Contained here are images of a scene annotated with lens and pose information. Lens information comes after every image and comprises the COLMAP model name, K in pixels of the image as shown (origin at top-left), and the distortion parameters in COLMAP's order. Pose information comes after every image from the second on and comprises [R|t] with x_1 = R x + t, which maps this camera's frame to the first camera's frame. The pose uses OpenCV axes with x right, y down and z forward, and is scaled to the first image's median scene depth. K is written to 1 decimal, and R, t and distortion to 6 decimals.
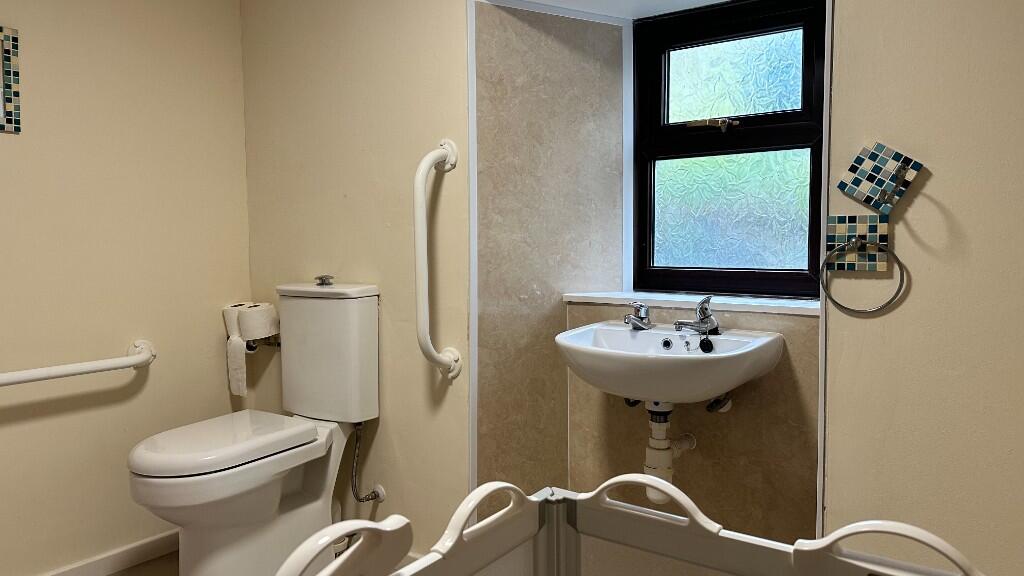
lens RADIAL K [[714.9, 0, 511.7], [0, 714.9, 279.7], [0, 0, 1]] dist [0.123168, -0.171306]
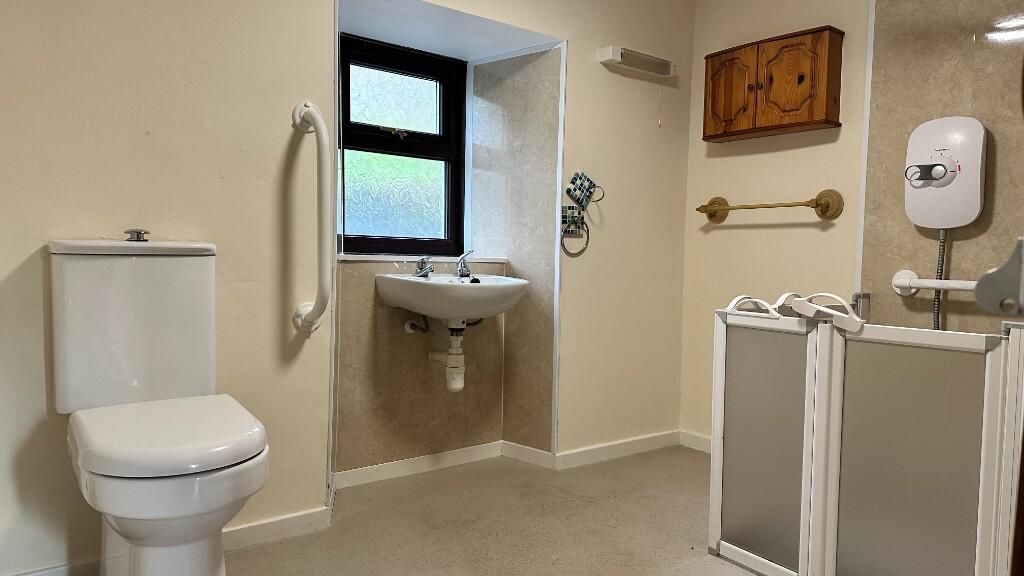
lens RADIAL K [[714.9, 0, 511.7], [0, 714.9, 279.7], [0, 0, 1]] dist [0.123168, -0.171306]
pose [[0.280300, -0.021278, 0.959677, -1.102904], [0.030078, 0.999458, 0.013375, 0.062009], [-0.959441, 0.025116, 0.280788, 0.459113]]
